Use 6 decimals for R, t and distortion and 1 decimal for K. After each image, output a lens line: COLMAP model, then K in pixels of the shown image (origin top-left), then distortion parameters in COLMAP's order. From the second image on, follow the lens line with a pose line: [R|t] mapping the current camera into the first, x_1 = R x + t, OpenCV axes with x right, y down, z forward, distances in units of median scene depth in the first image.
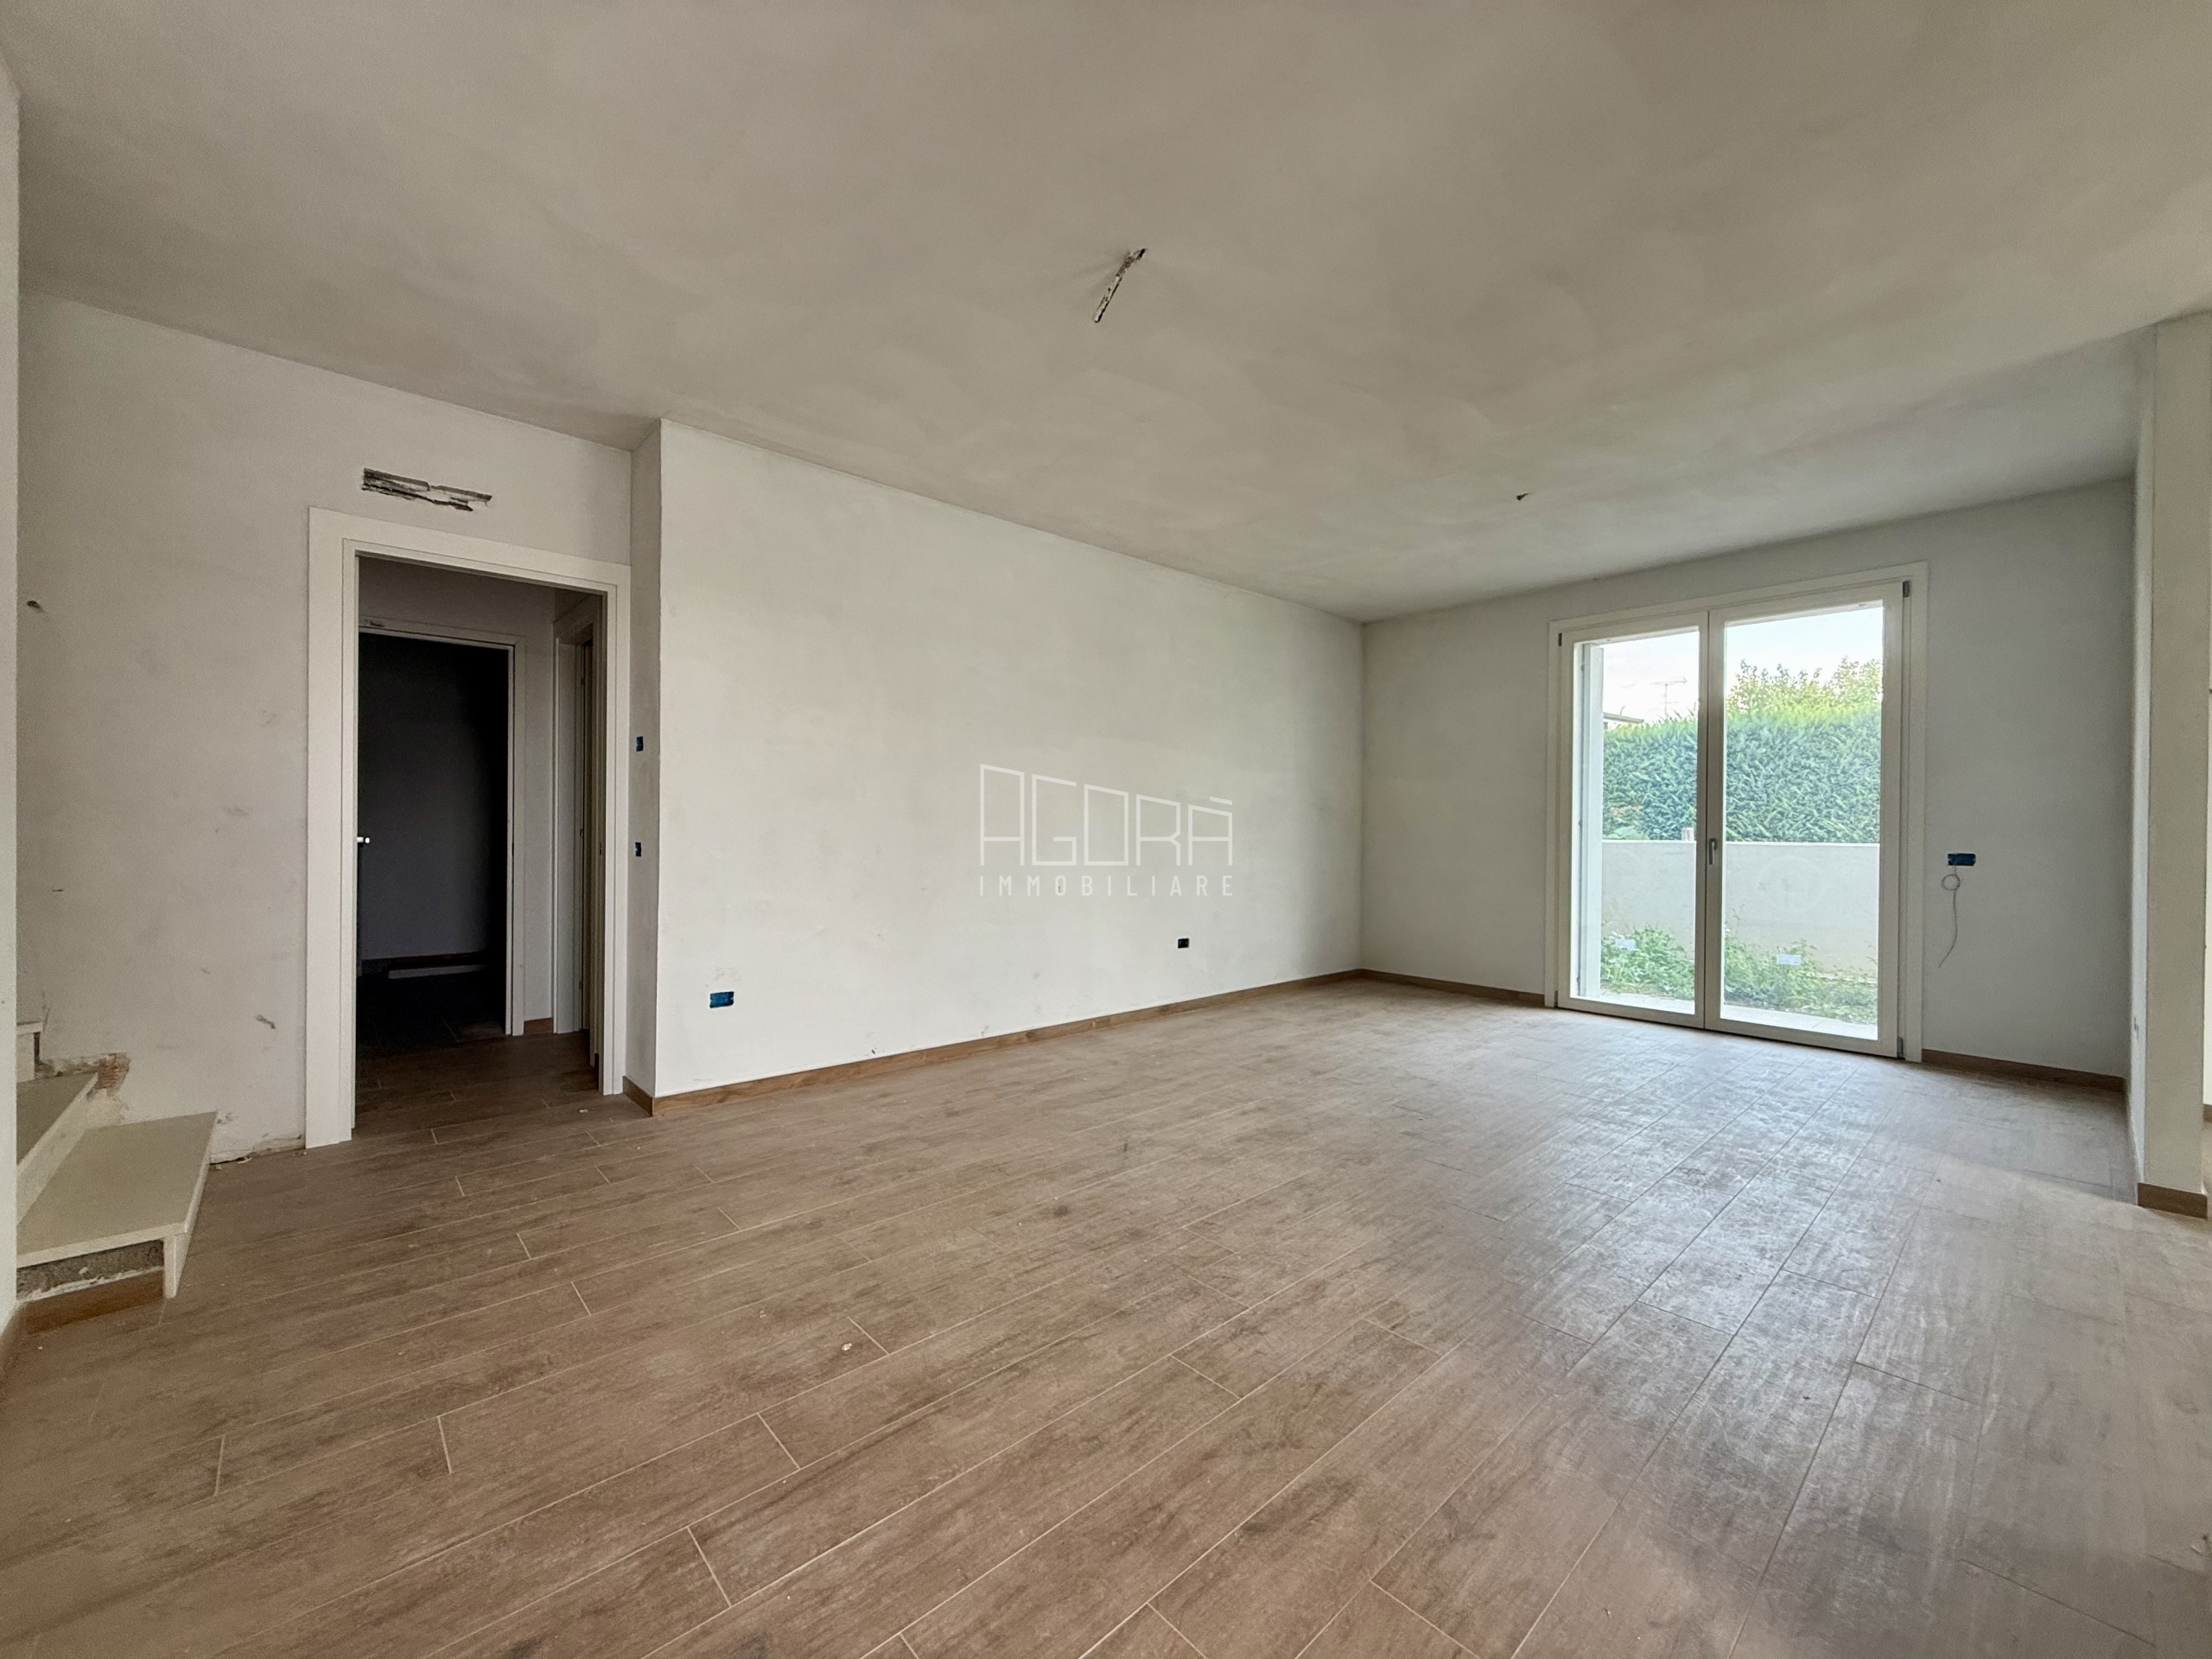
lens RADIAL K [[879.3, 0, 1097.7], [0, 879.3, 832.2], [0, 0, 1]] dist [0.000218, 0.000293]
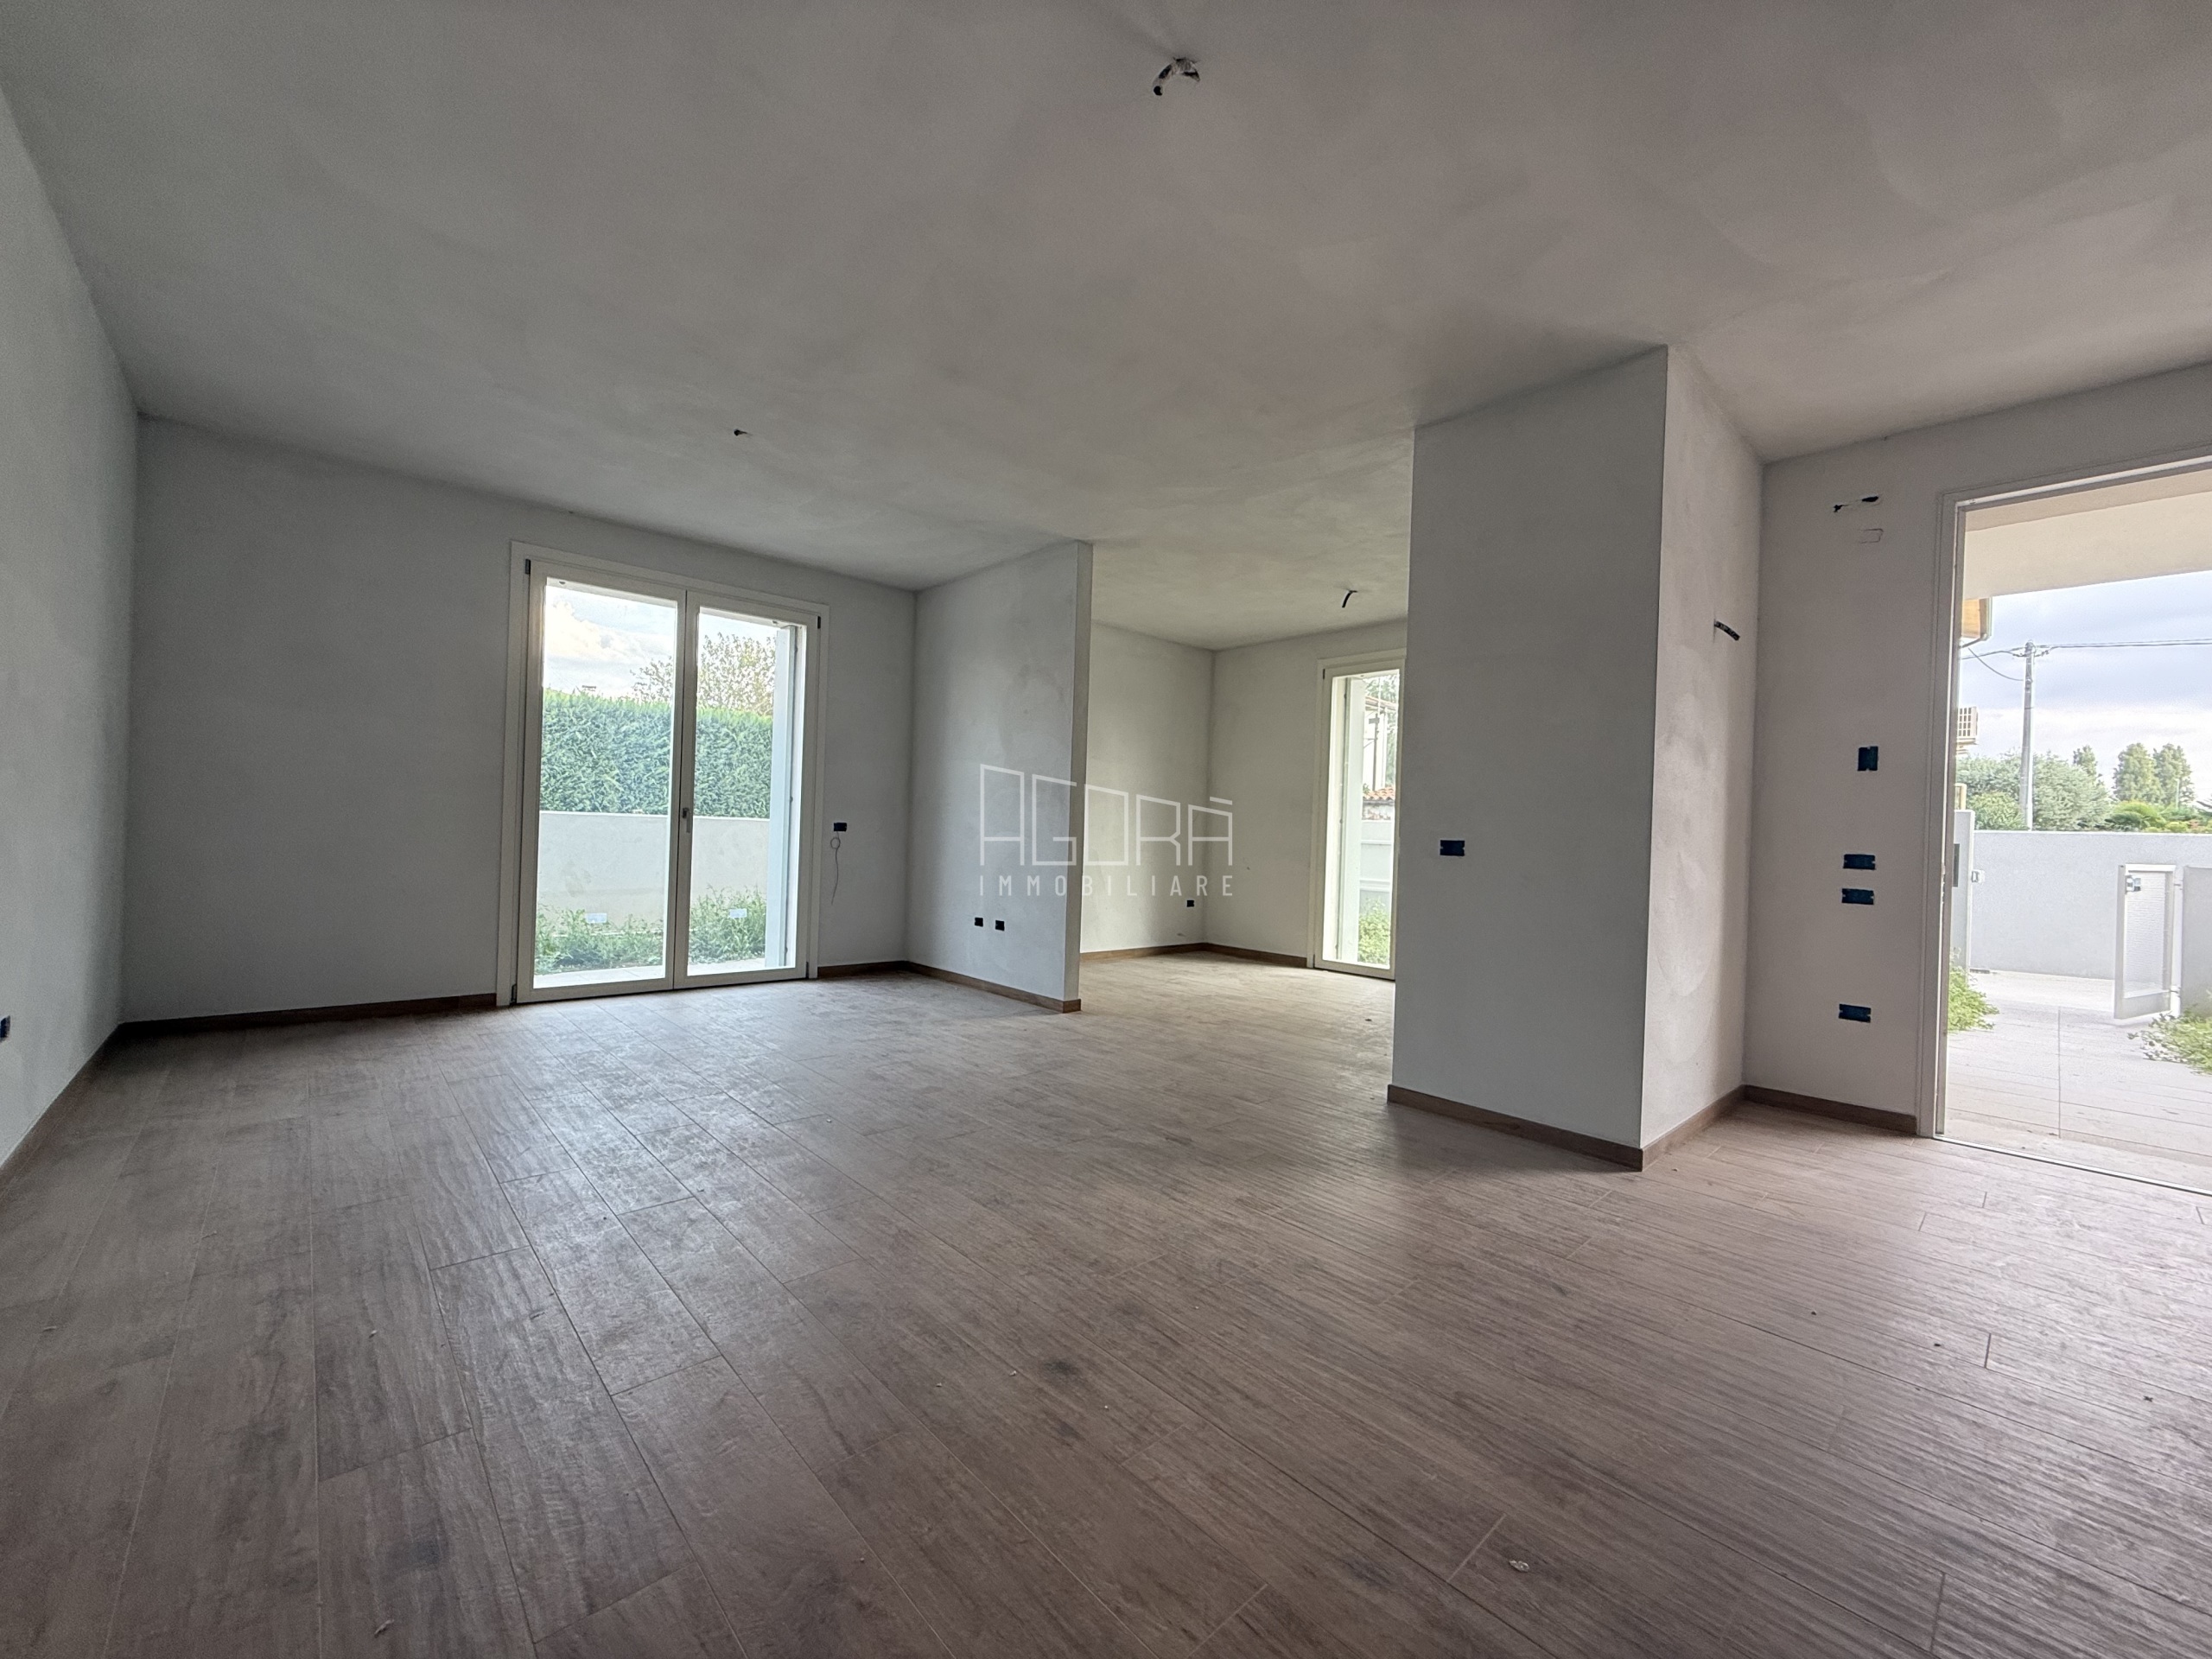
lens RADIAL K [[879.3, 0, 1097.7], [0, 879.3, 832.2], [0, 0, 1]] dist [0.000218, 0.000293]
pose [[-0.007294, -0.010469, 0.999919, -0.506265], [-0.029323, 0.999517, 0.010251, 0.015585], [-0.999543, -0.029245, -0.007598, 0.718266]]
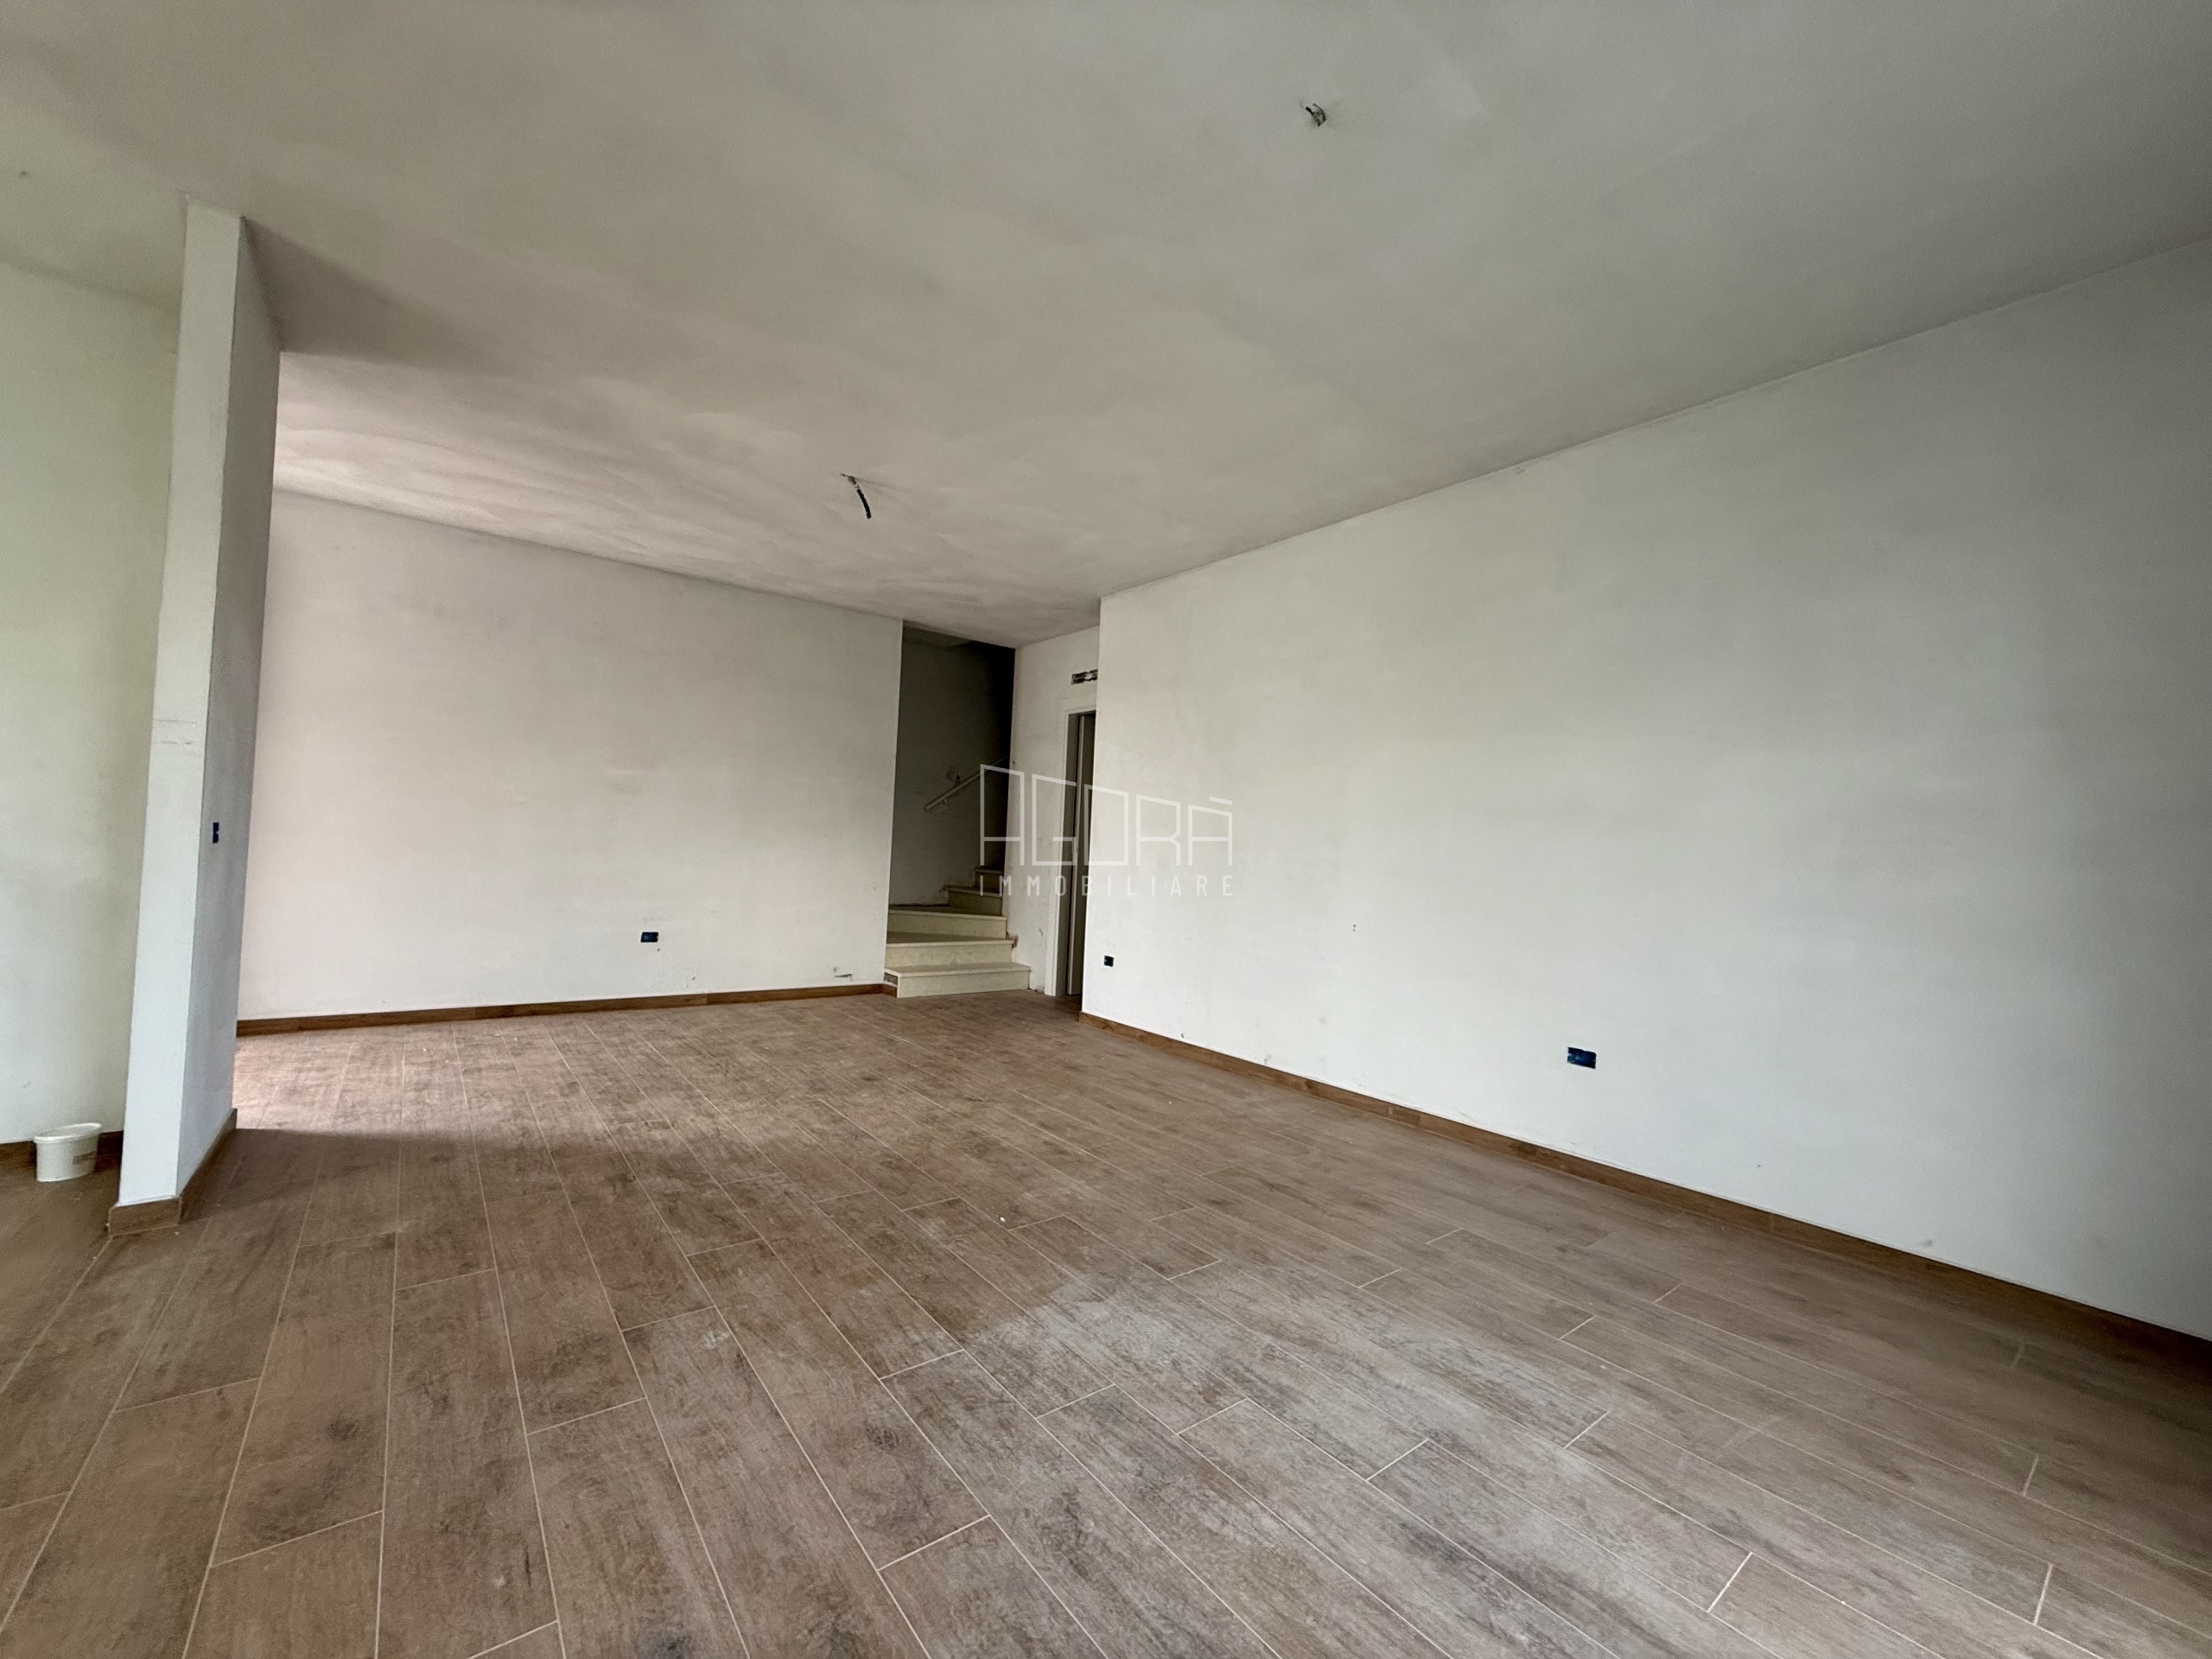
lens RADIAL K [[879.3, 0, 1097.7], [0, 879.3, 832.2], [0, 0, 1]] dist [0.000218, 0.000293]
pose [[-0.070457, -0.031369, -0.997021, 1.080849], [-0.052726, 0.998225, -0.027681, 0.013249], [0.996120, 0.050618, -0.071986, 1.081247]]
